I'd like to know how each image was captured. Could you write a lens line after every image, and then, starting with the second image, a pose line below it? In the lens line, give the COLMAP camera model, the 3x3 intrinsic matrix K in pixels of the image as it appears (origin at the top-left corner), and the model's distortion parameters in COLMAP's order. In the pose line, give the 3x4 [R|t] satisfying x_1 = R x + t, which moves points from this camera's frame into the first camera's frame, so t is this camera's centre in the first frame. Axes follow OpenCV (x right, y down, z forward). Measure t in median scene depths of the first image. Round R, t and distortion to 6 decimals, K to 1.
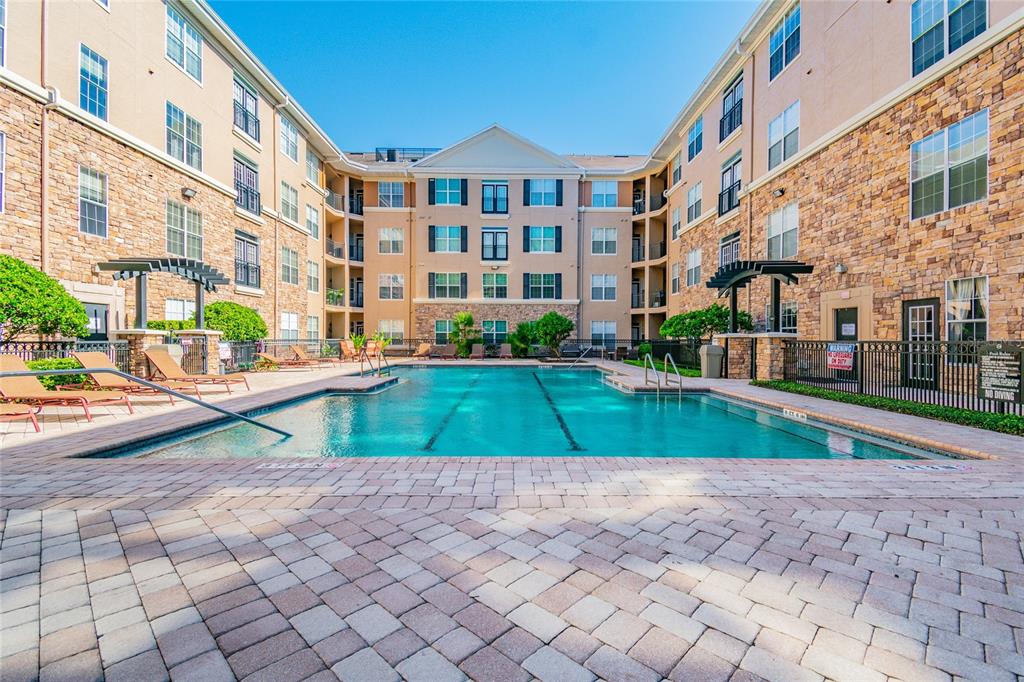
lens RADIAL K [[442.2, 0, 513.6], [0, 442.2, 338.4], [0, 0, 1]] dist [0.056830, -0.027889]
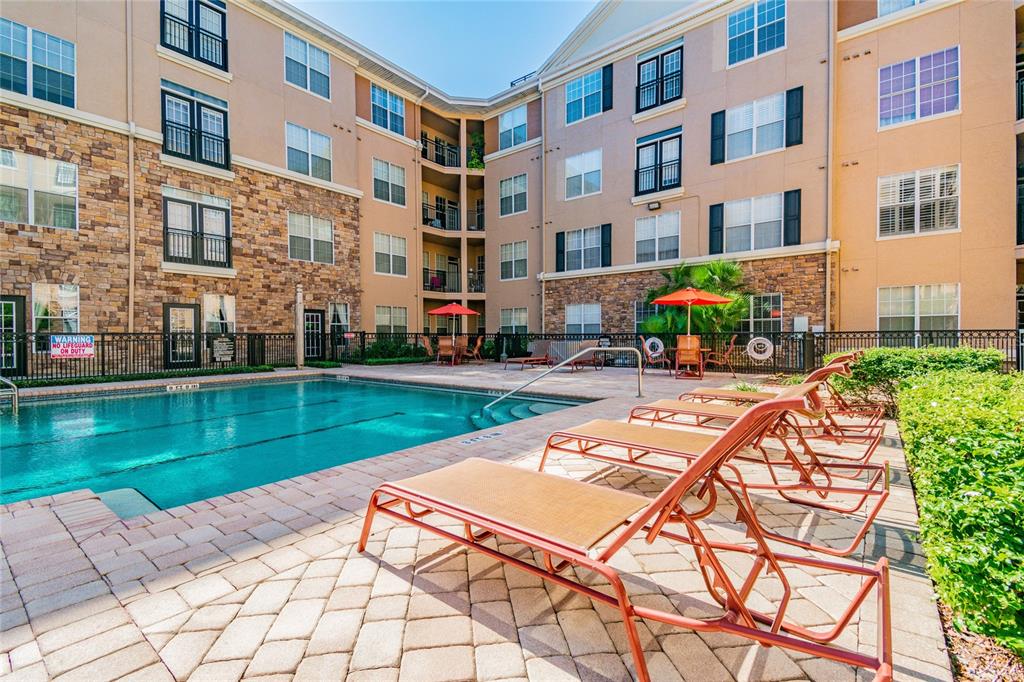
lens RADIAL K [[442.2, 0, 513.6], [0, 442.2, 338.4], [0, 0, 1]] dist [0.056830, -0.027889]
pose [[-0.774578, -0.003752, 0.632468, -0.382217], [0.000889, 0.999975, 0.007020, 0.005854], [-0.632478, 0.006000, -0.774555, 0.543121]]
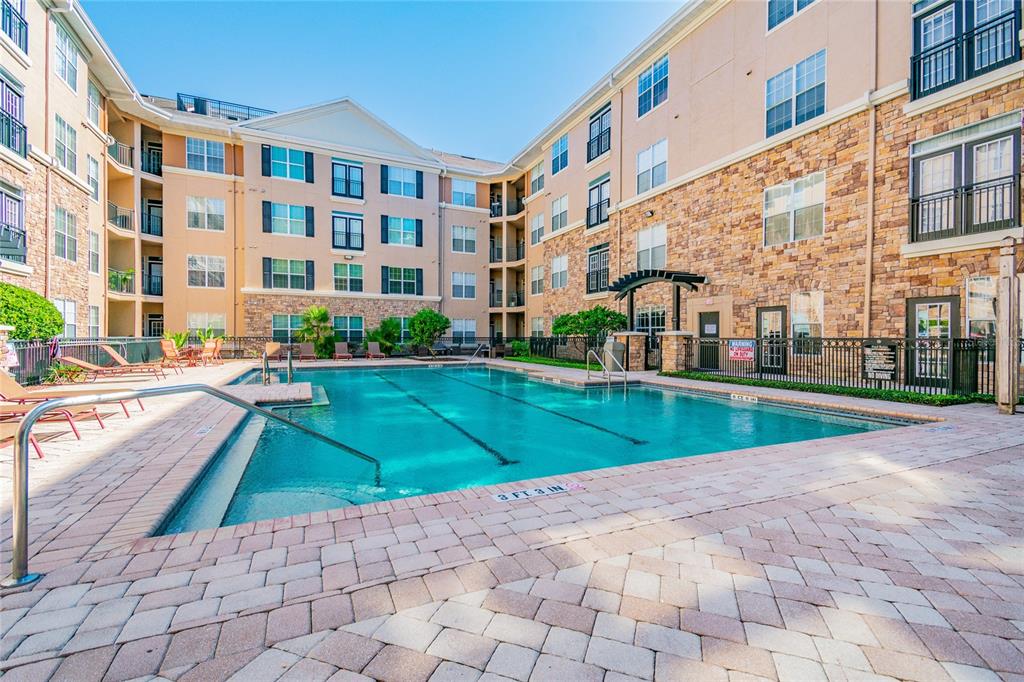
lens RADIAL K [[442.2, 0, 513.6], [0, 442.2, 338.4], [0, 0, 1]] dist [0.056830, -0.027889]
pose [[0.911484, -0.002500, 0.411327, -0.171669], [0.000416, 0.999987, 0.005156, -0.000043], [-0.411334, -0.004528, 0.911473, 0.056401]]
